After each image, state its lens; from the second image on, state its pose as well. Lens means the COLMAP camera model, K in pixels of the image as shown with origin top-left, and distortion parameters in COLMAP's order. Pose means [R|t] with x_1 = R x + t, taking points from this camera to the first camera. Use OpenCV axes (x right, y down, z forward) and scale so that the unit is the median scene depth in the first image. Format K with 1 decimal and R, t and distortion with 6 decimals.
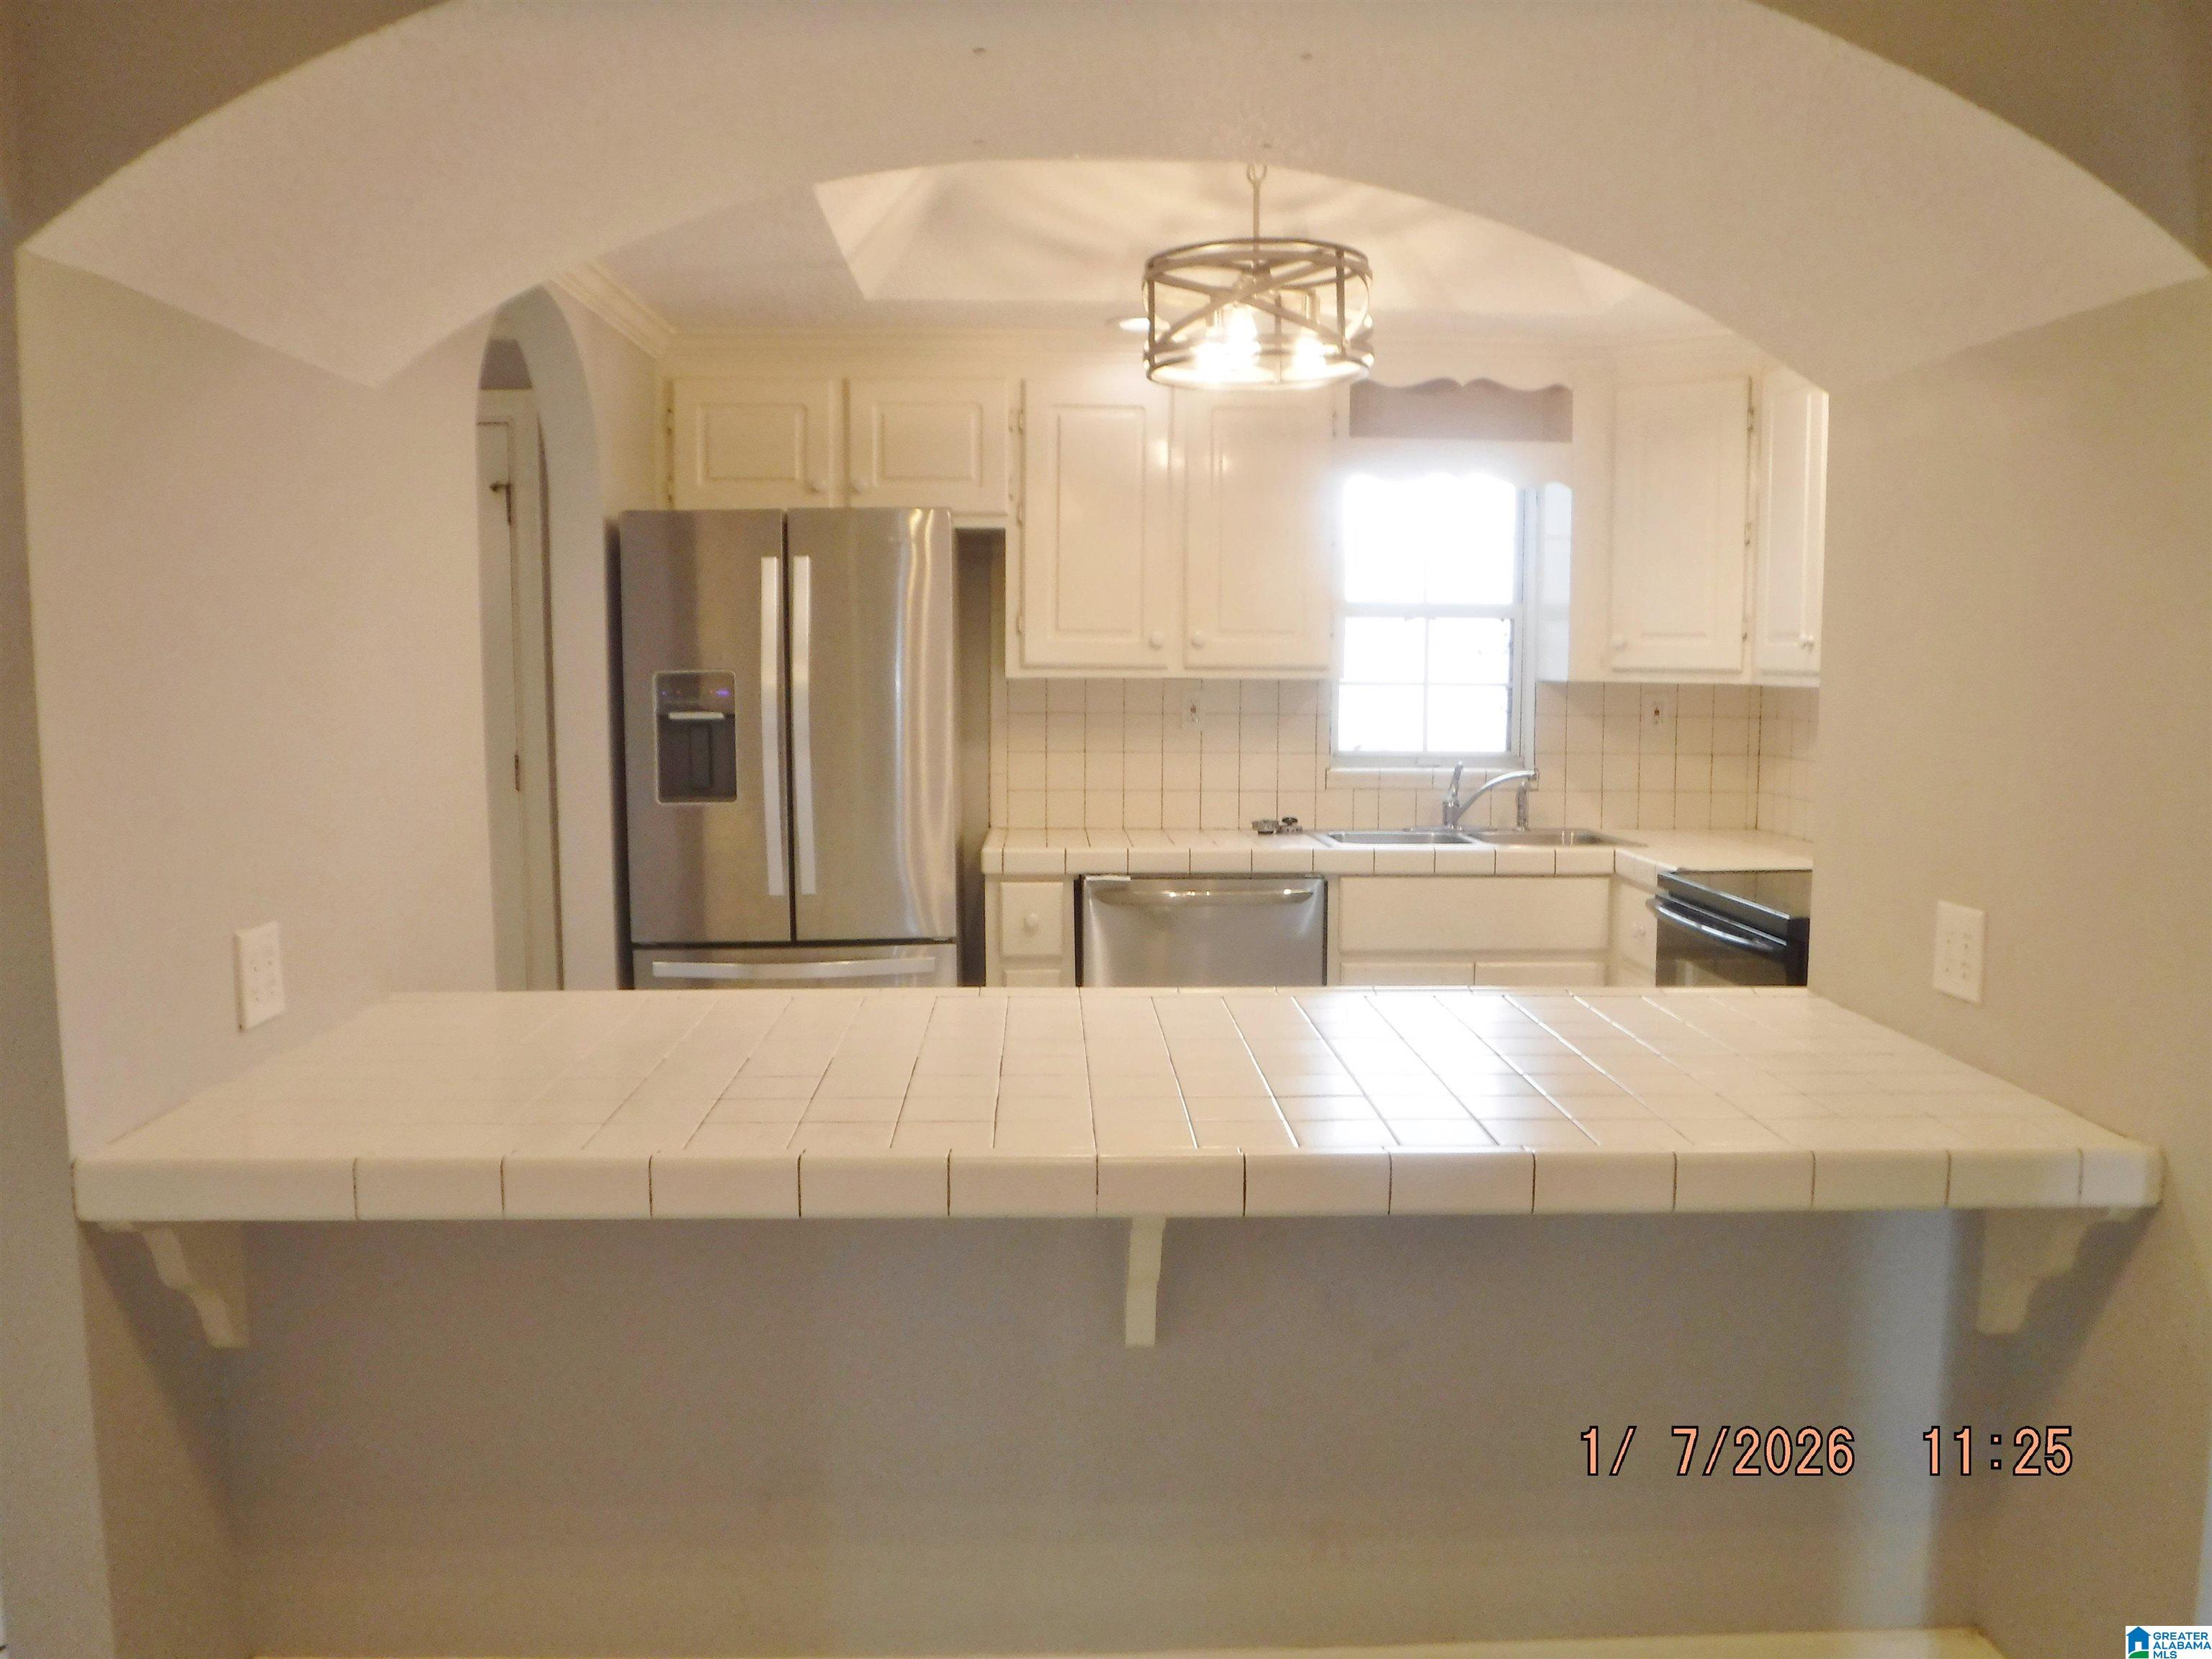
lens RADIAL K [[1785.2, 0, 1108.0], [0, 1785.2, 828.9], [0, 0, 1]] dist [-0.087879, 0.021055]
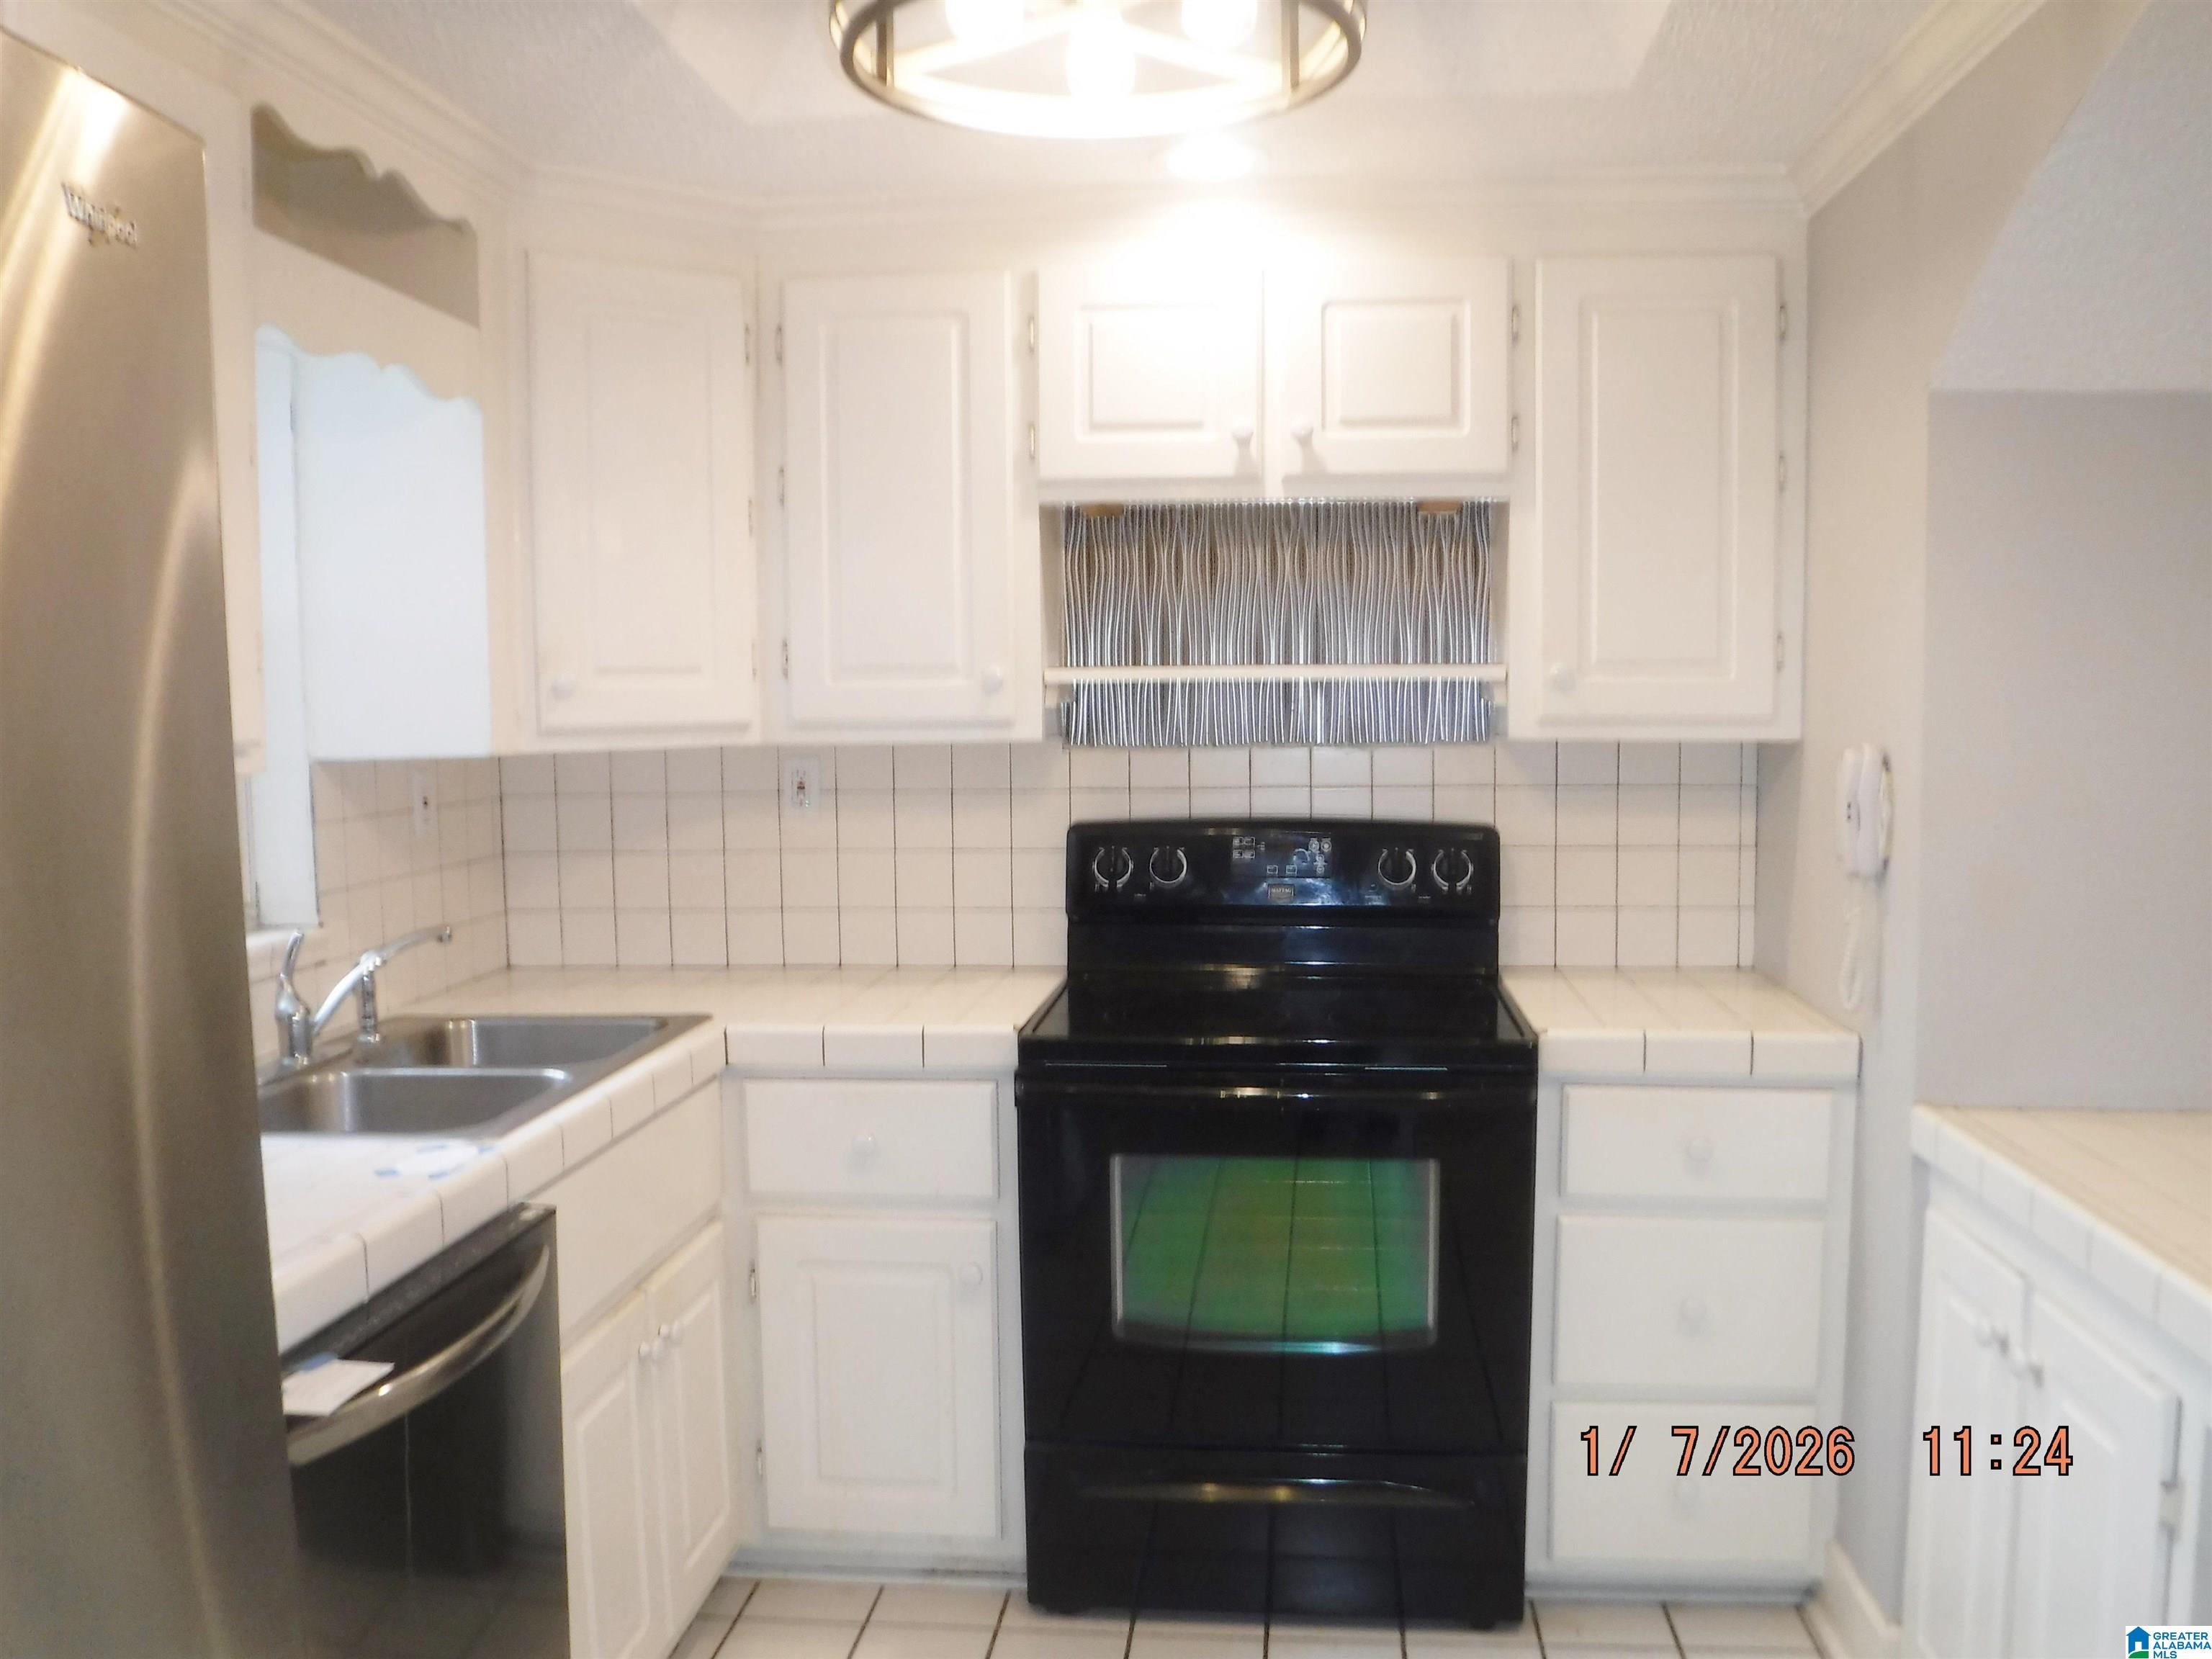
lens RADIAL K [[1785.2, 0, 1110.3], [0, 1785.2, 835.7], [0, 0, 1]] dist [-0.087879, 0.021055]
pose [[0.139609, -0.088080, 0.986281, -0.270083], [0.112033, 0.991045, 0.072647, -0.078853], [-0.983848, 0.100354, 0.148227, 0.748158]]
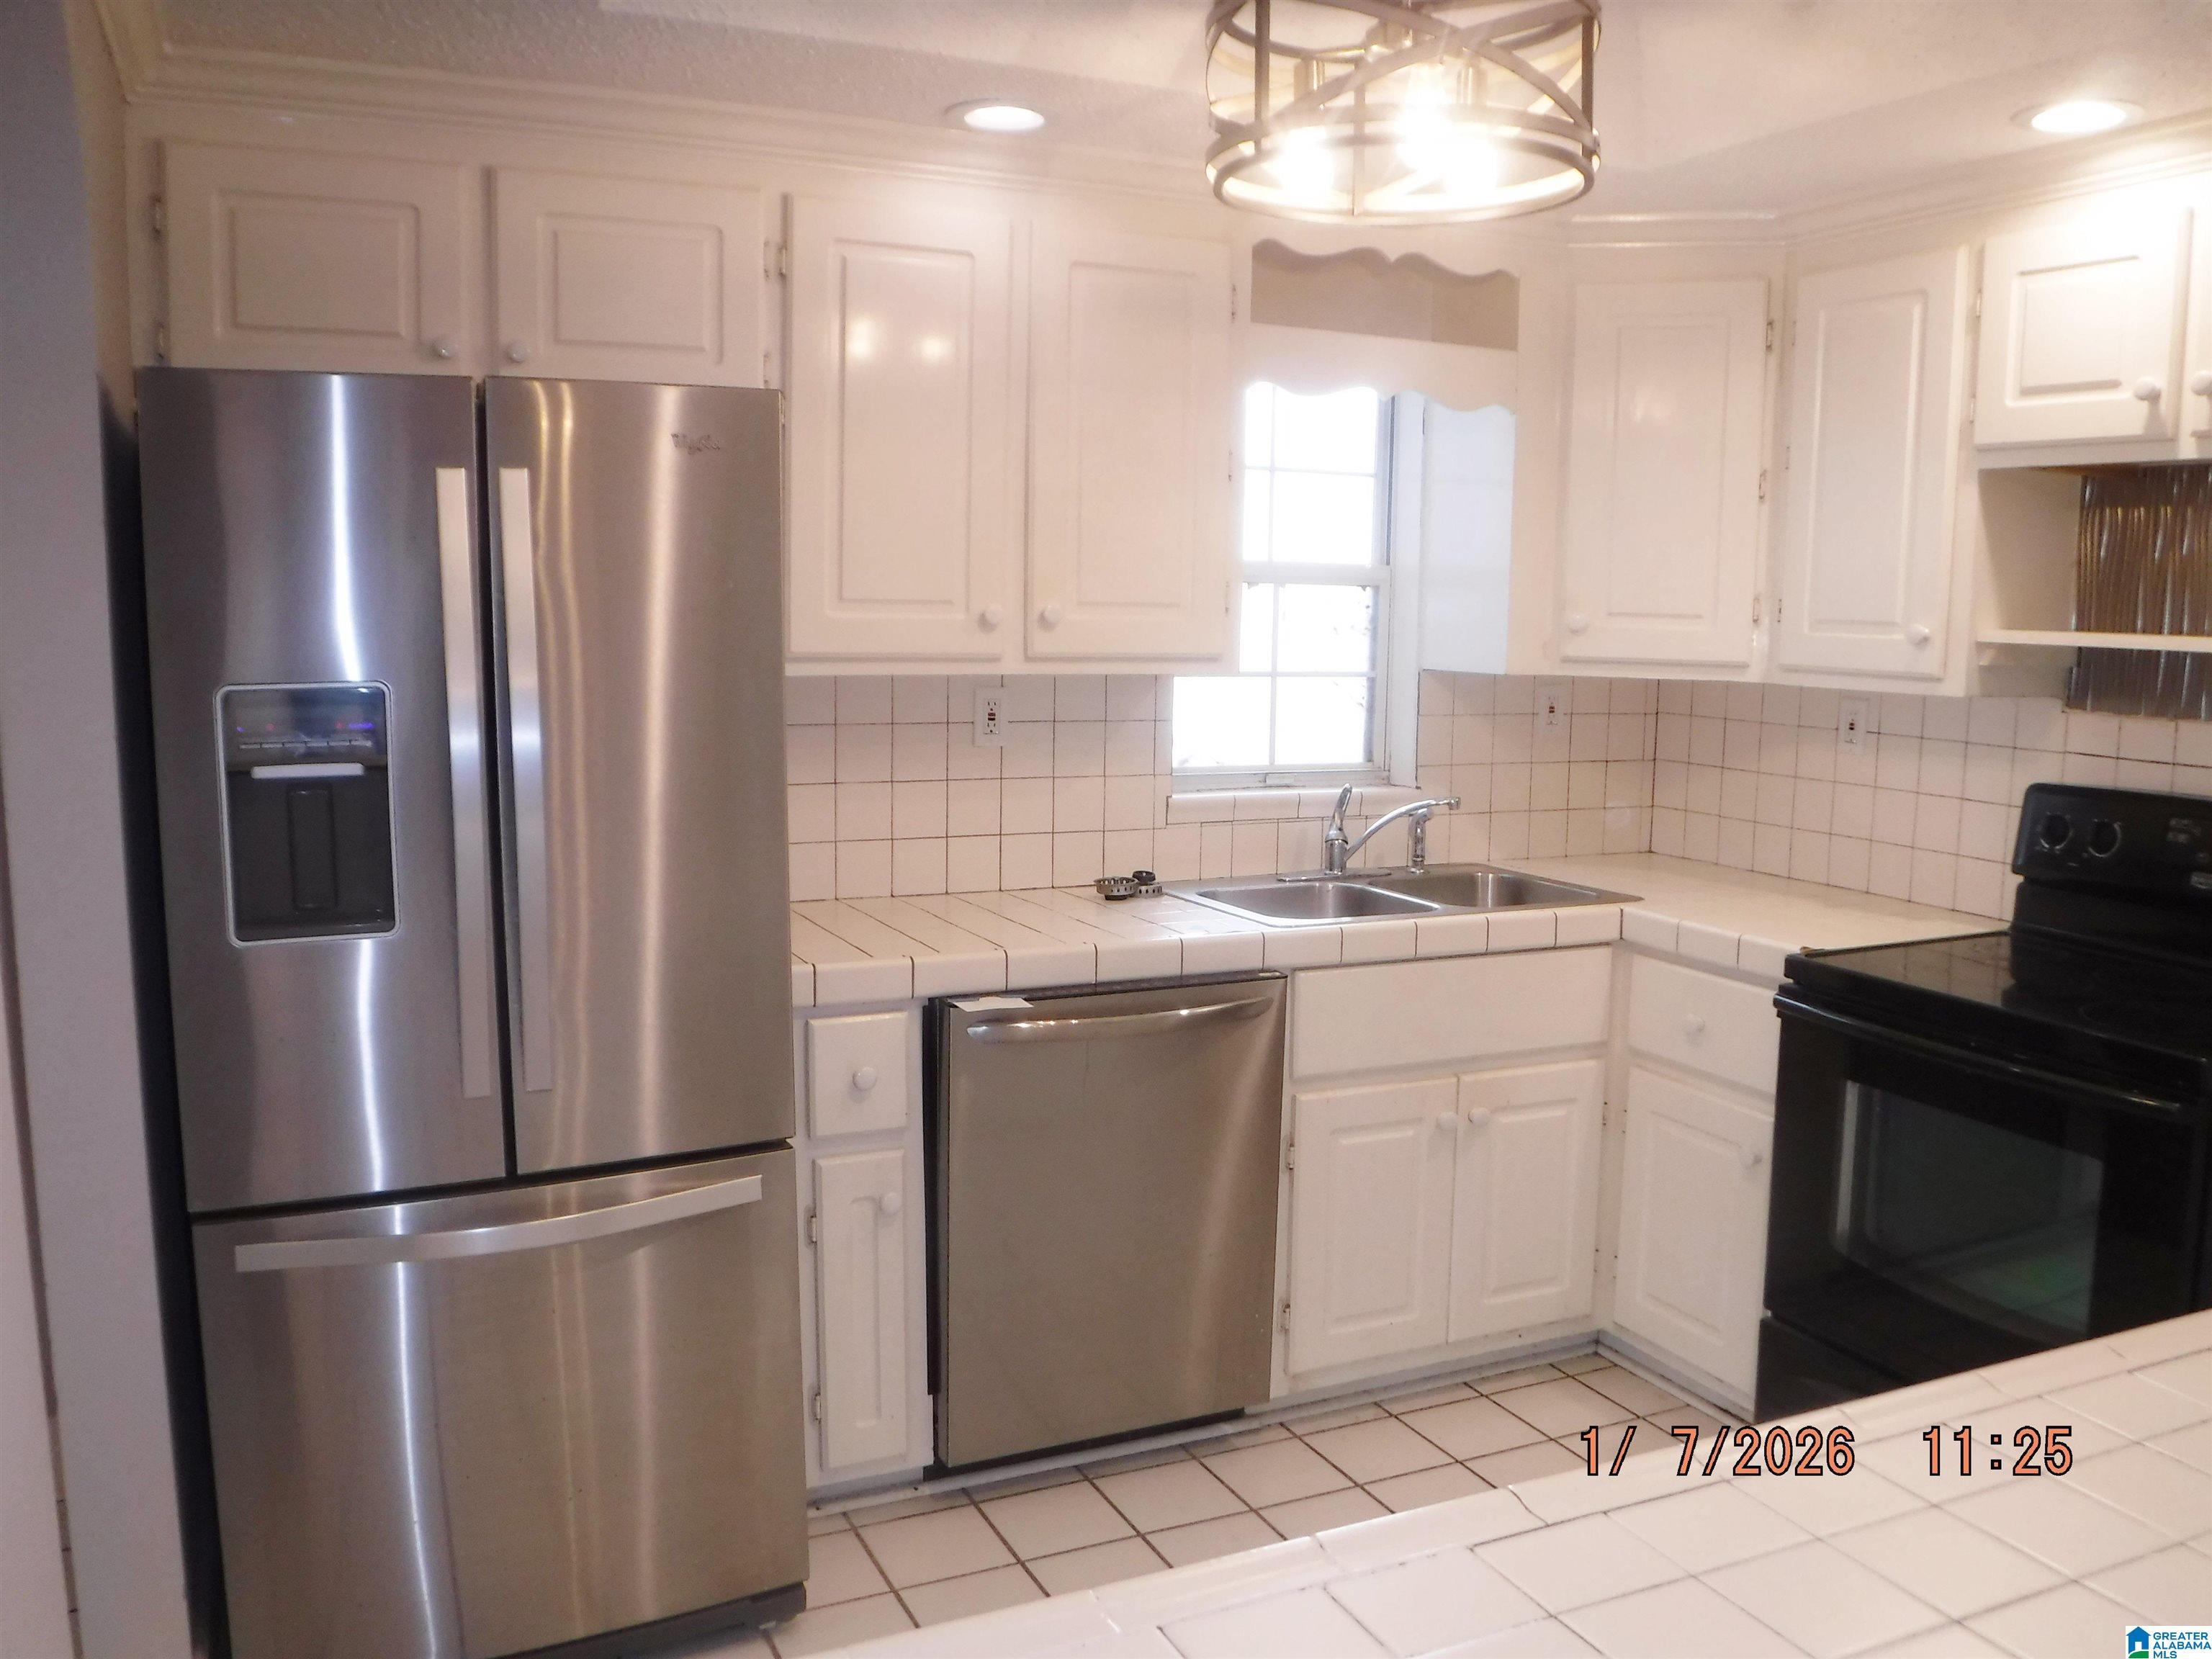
lens RADIAL K [[1785.2, 0, 1102.0], [0, 1785.2, 823.3], [0, 0, 1]] dist [-0.087879, 0.021055]
pose [[0.924439, -0.036235, 0.379604, -0.186577], [0.024119, 0.999038, 0.036626, -0.053910], [-0.380566, -0.024703, 0.924424, 0.385033]]
